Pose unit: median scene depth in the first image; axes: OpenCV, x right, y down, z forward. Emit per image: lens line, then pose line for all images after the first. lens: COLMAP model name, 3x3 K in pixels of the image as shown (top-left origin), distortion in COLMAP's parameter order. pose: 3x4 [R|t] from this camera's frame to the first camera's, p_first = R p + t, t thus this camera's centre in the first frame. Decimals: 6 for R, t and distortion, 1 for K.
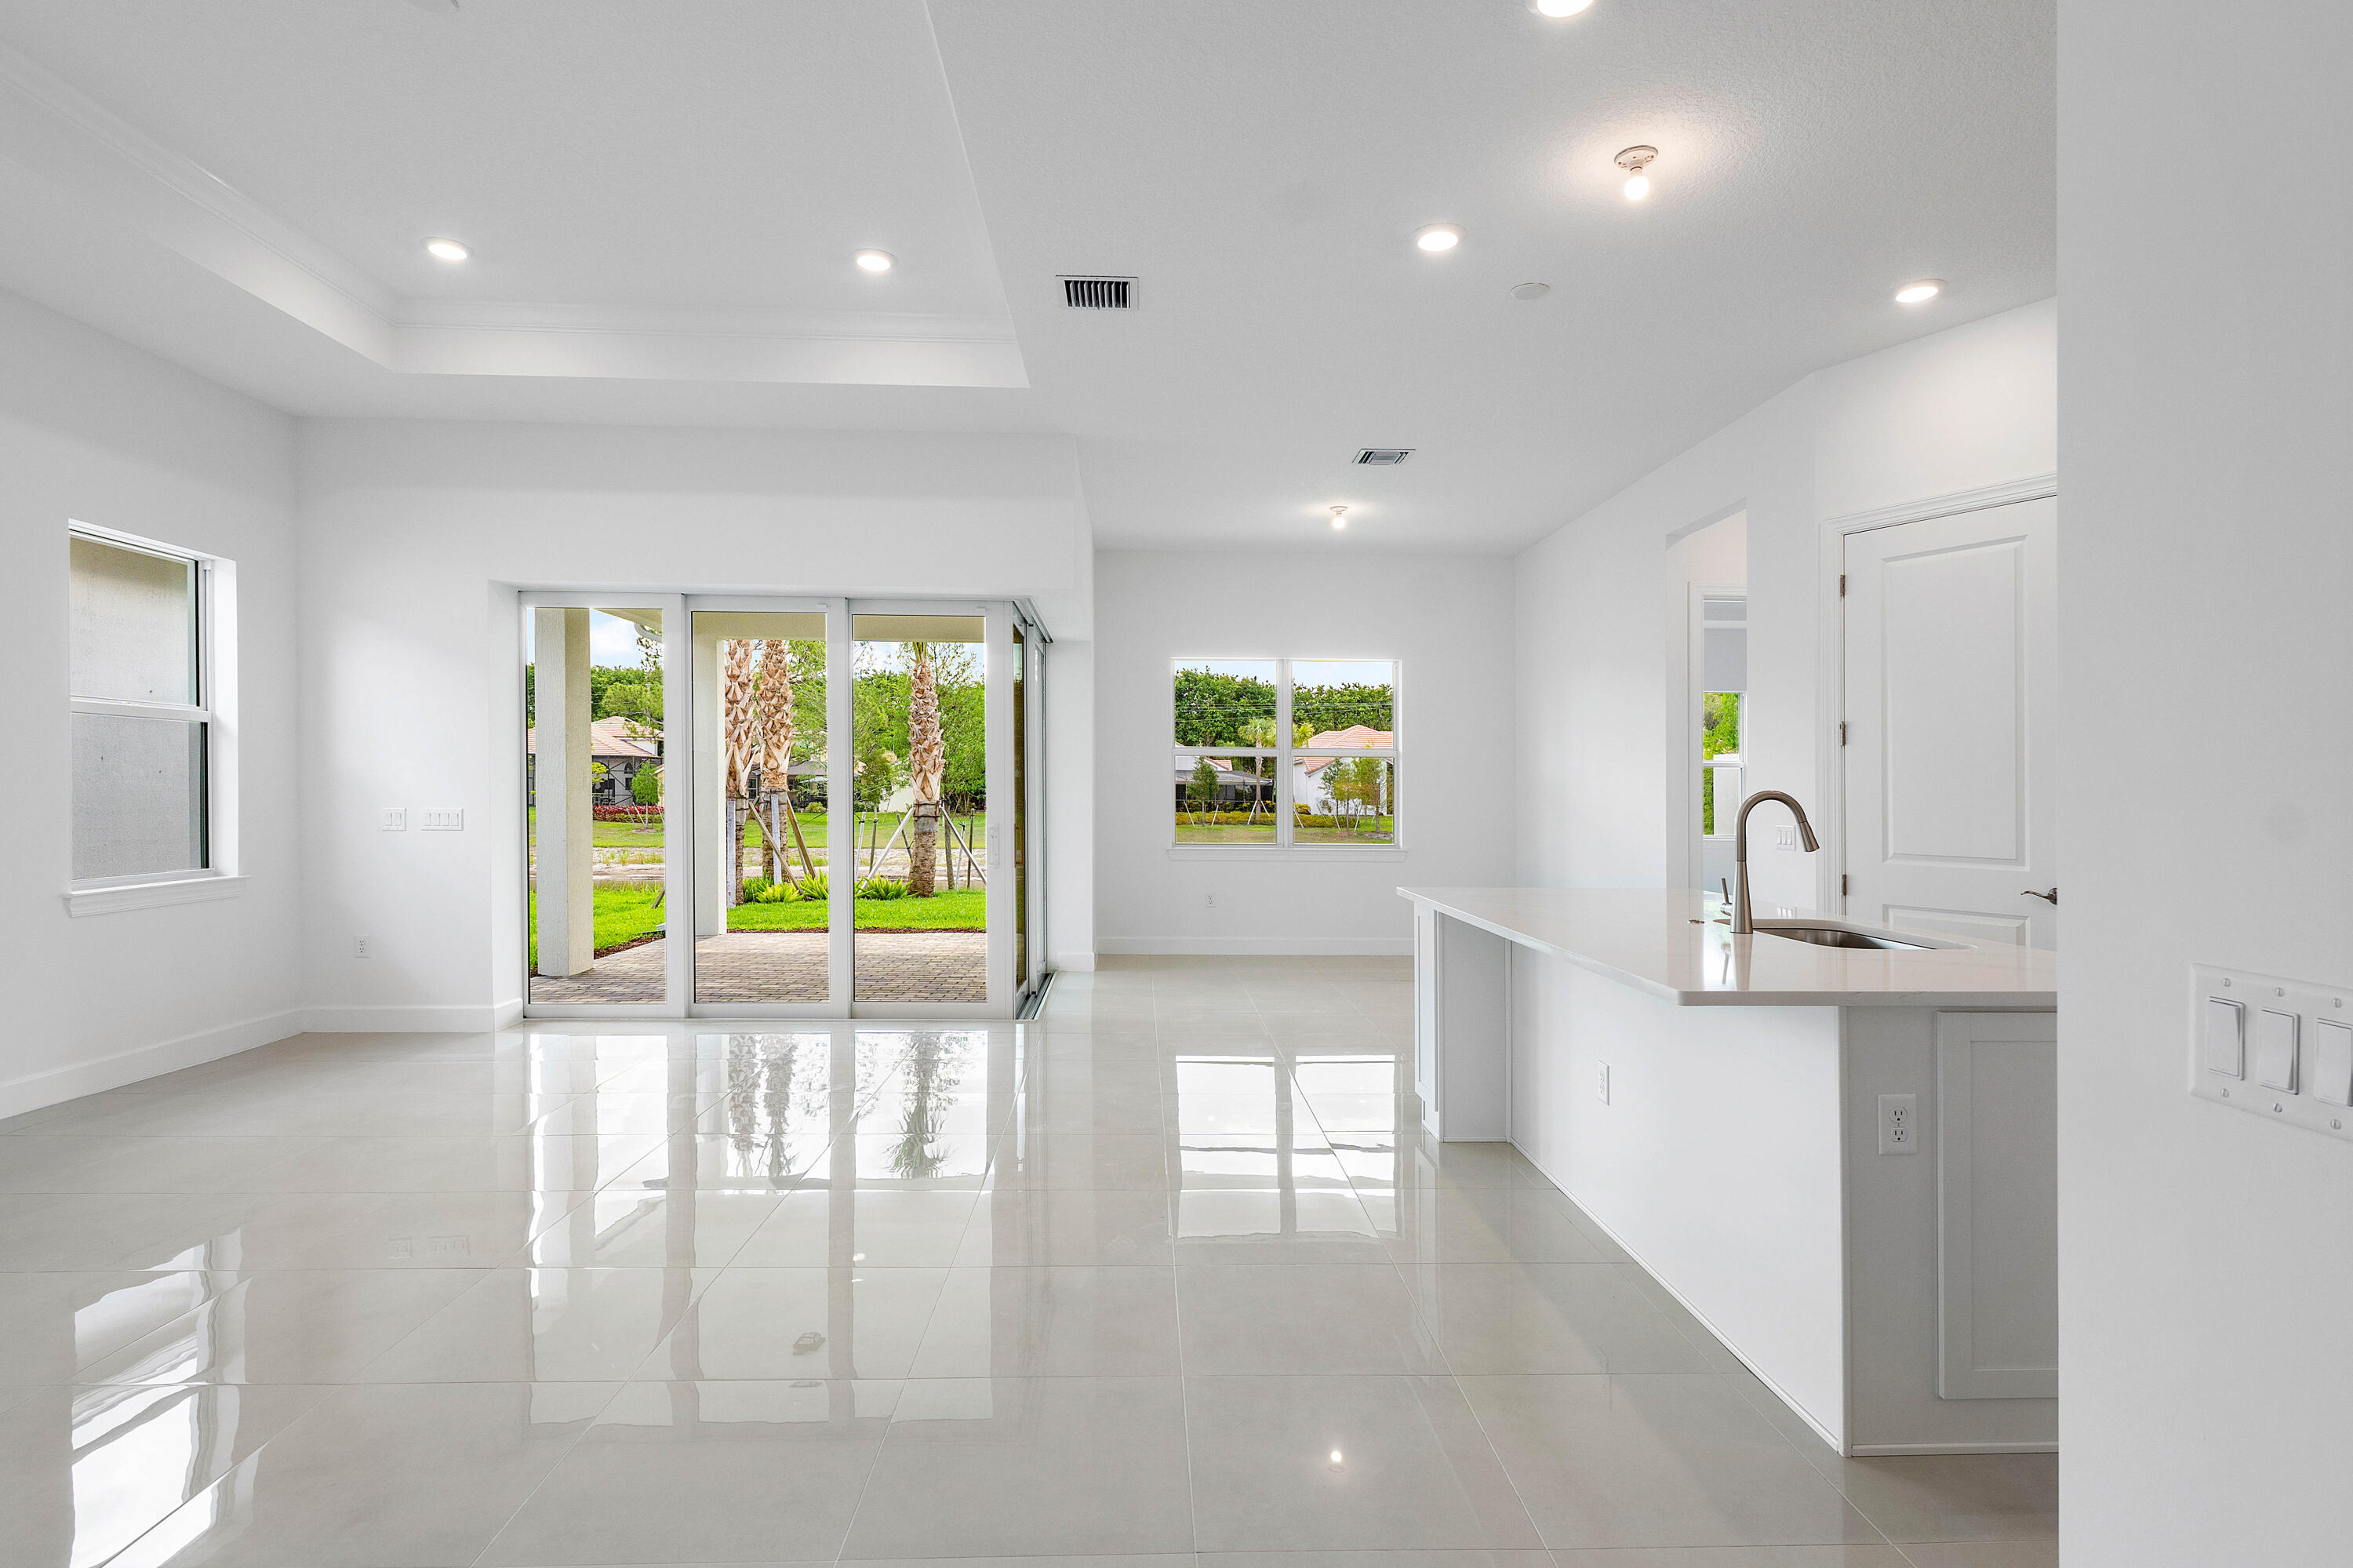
lens RADIAL K [[1182.1, 0, 1173.8], [0, 1182.1, 787.9], [0, 0, 1]] dist [0.015898, 0.000815]
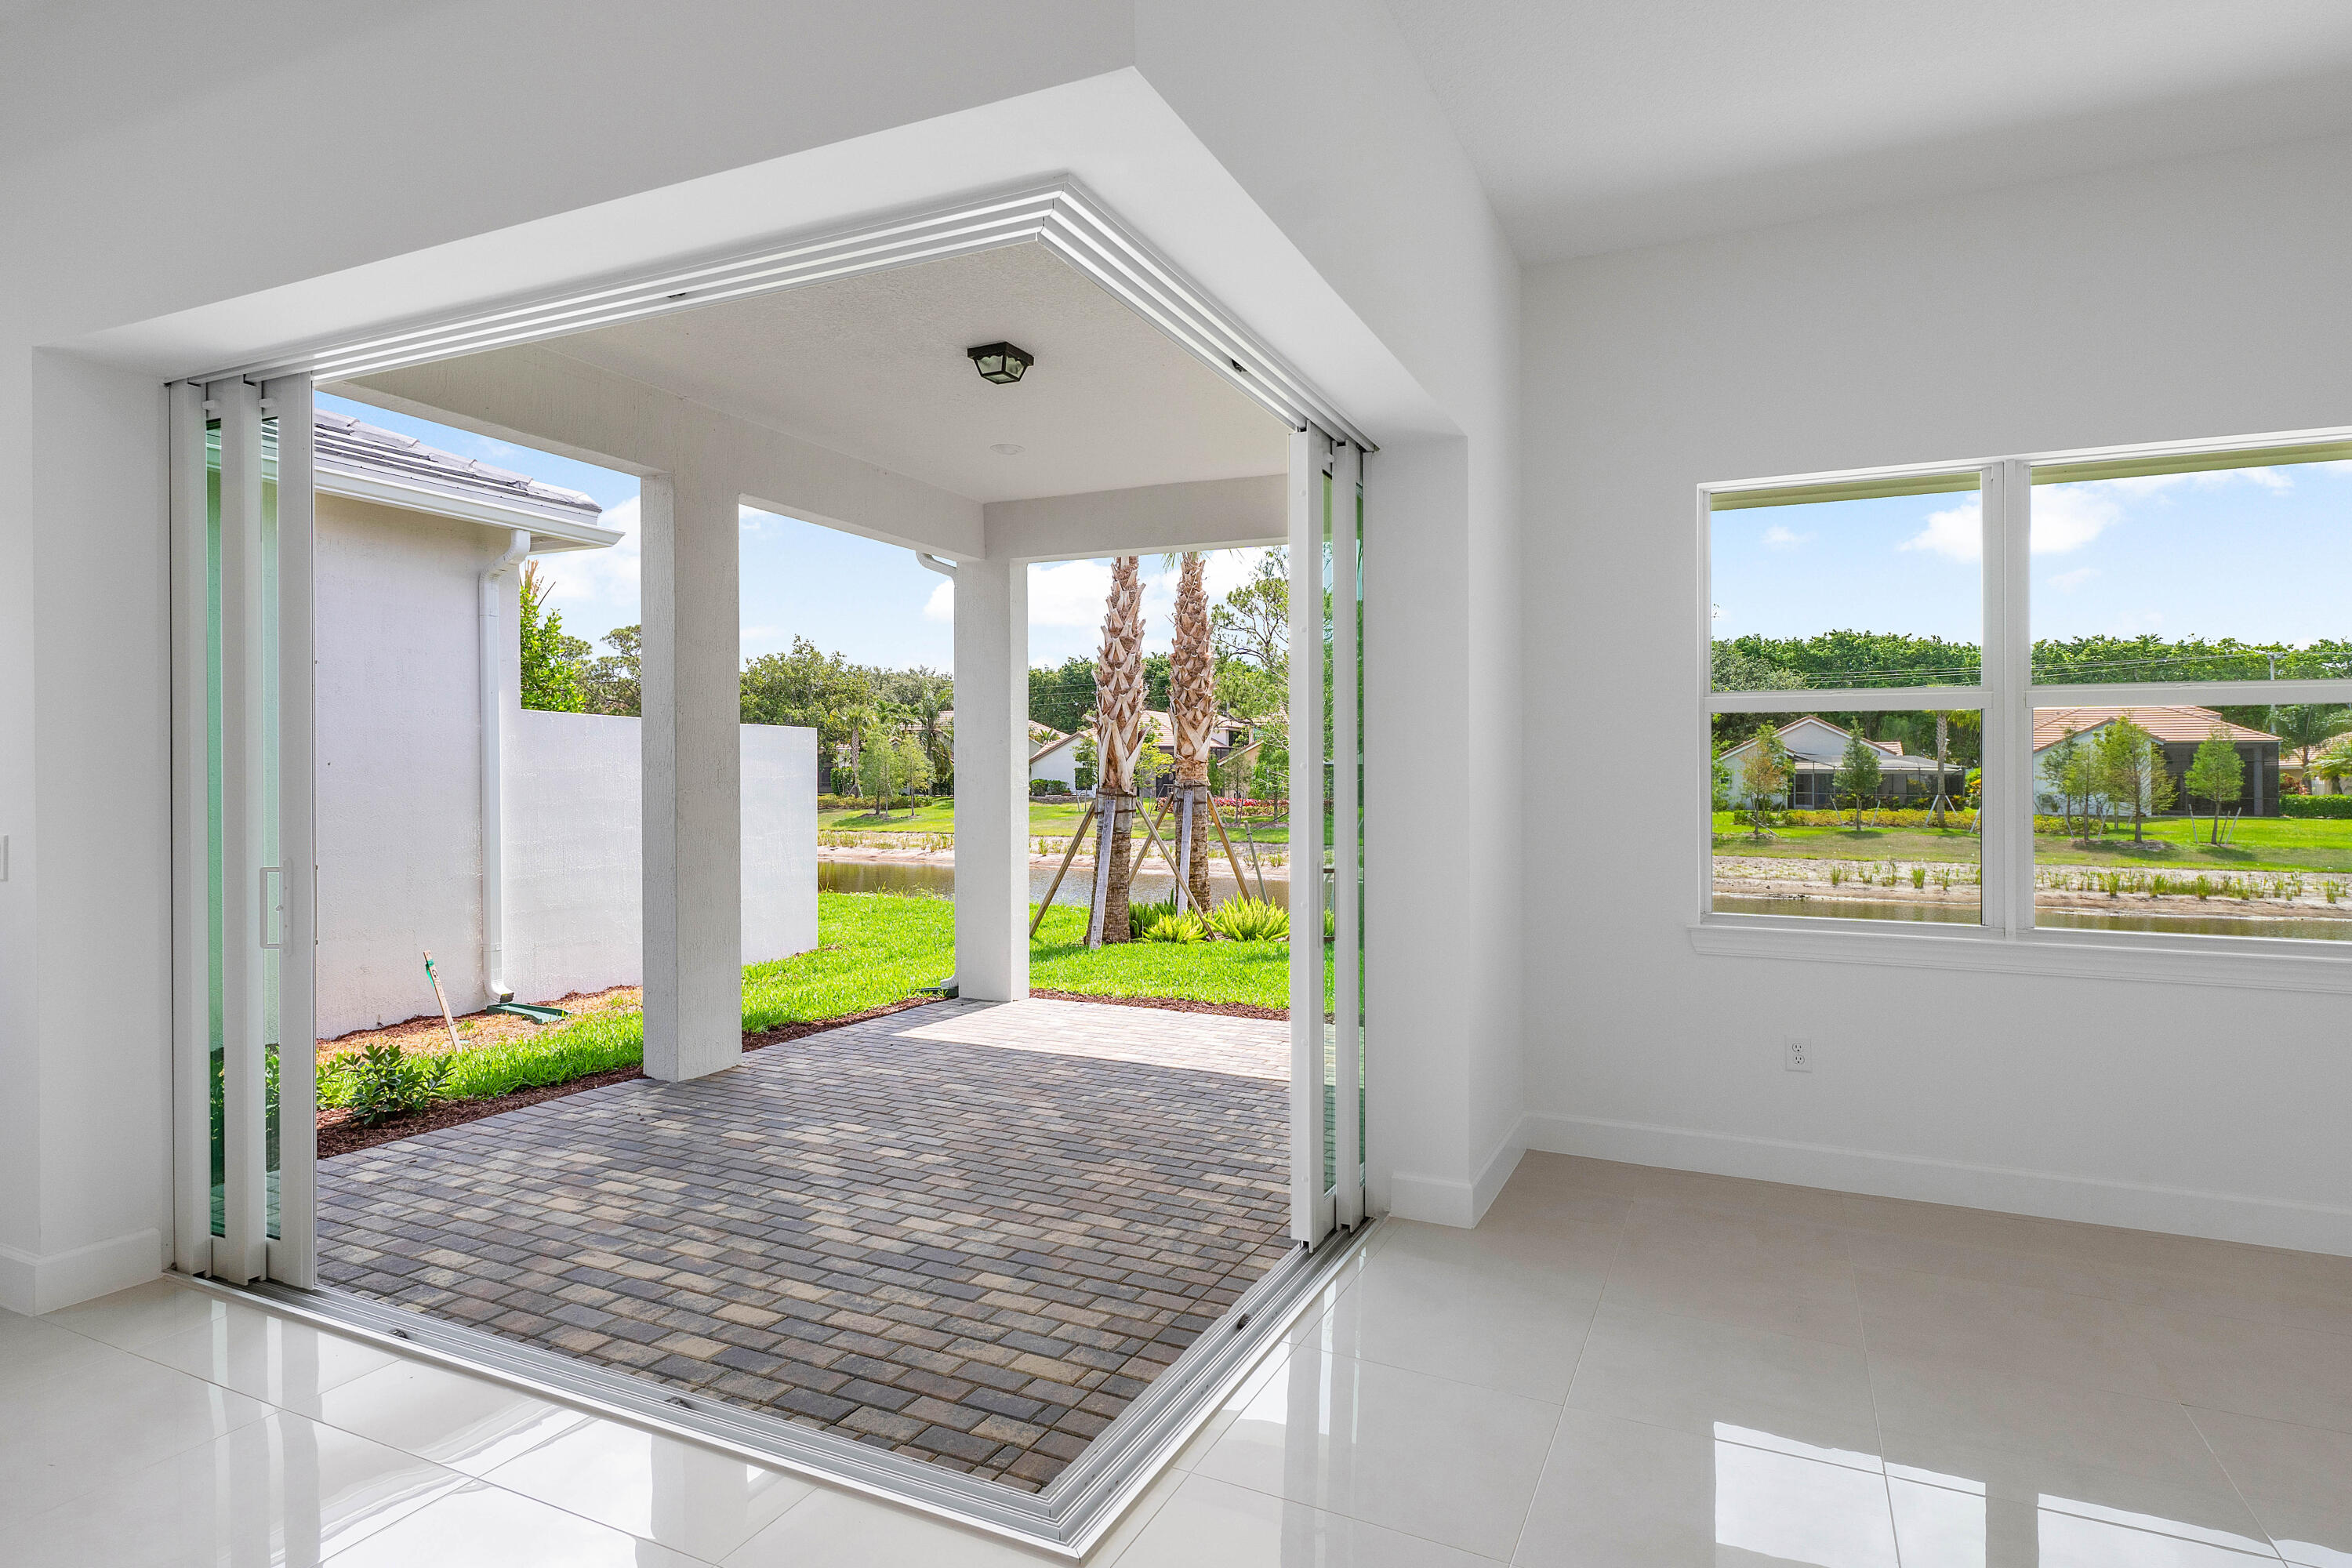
lens RADIAL K [[1256.6, 0, 1173.3], [0, 1256.6, 787.9], [0, 0, 1]] dist [0.000803, -0.000615]
pose [[0.888967, 0.003646, -0.457958, 0.035975], [-0.000002, 0.999968, 0.007957, -0.004438], [0.457972, -0.007073, 0.888938, 0.611812]]
